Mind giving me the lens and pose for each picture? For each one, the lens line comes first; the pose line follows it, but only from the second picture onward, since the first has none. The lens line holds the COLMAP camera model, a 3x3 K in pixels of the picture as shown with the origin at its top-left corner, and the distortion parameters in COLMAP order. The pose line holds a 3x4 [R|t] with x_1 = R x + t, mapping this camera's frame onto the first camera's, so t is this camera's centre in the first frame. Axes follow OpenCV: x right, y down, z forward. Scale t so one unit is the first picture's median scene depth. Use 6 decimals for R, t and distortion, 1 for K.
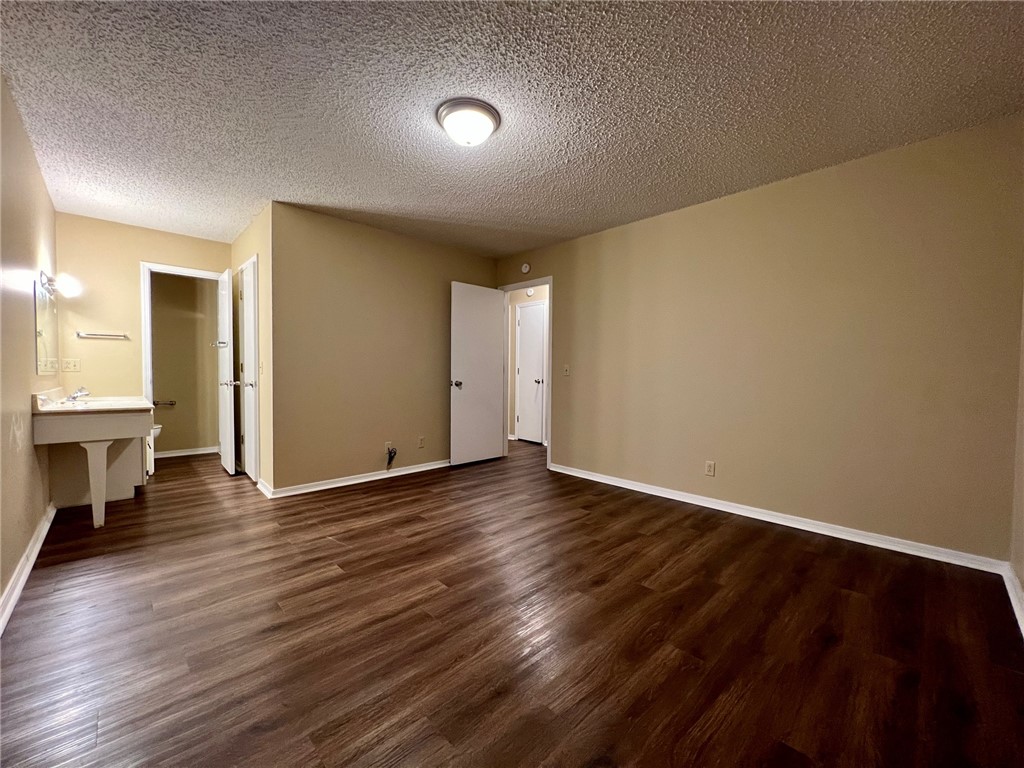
lens RADIAL K [[411.2, 0, 508.8], [0, 411.2, 383.6], [0, 0, 1]] dist [0.001286, 0.000070]
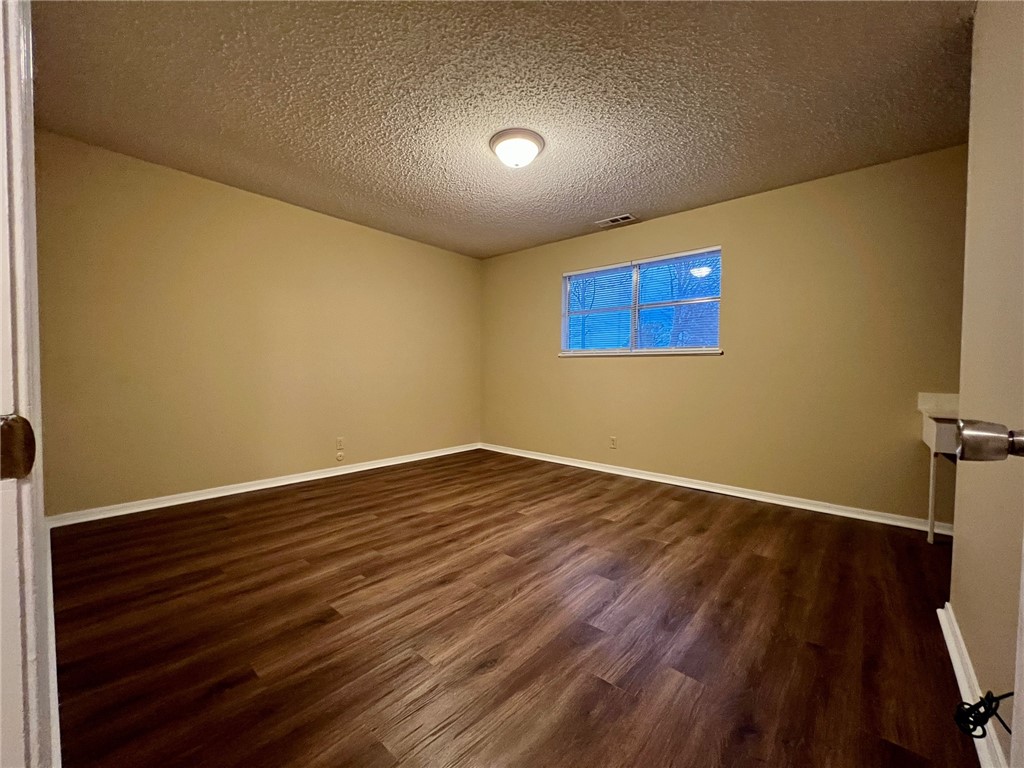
lens RADIAL K [[411.2, 0, 512.8], [0, 411.2, 383.2], [0, 0, 1]] dist [0.001286, 0.000070]
pose [[-0.995543, -0.018108, -0.092558, 0.009652], [-0.022732, 0.998532, 0.049158, -0.028681], [0.091532, 0.051043, -0.994493, 2.046793]]
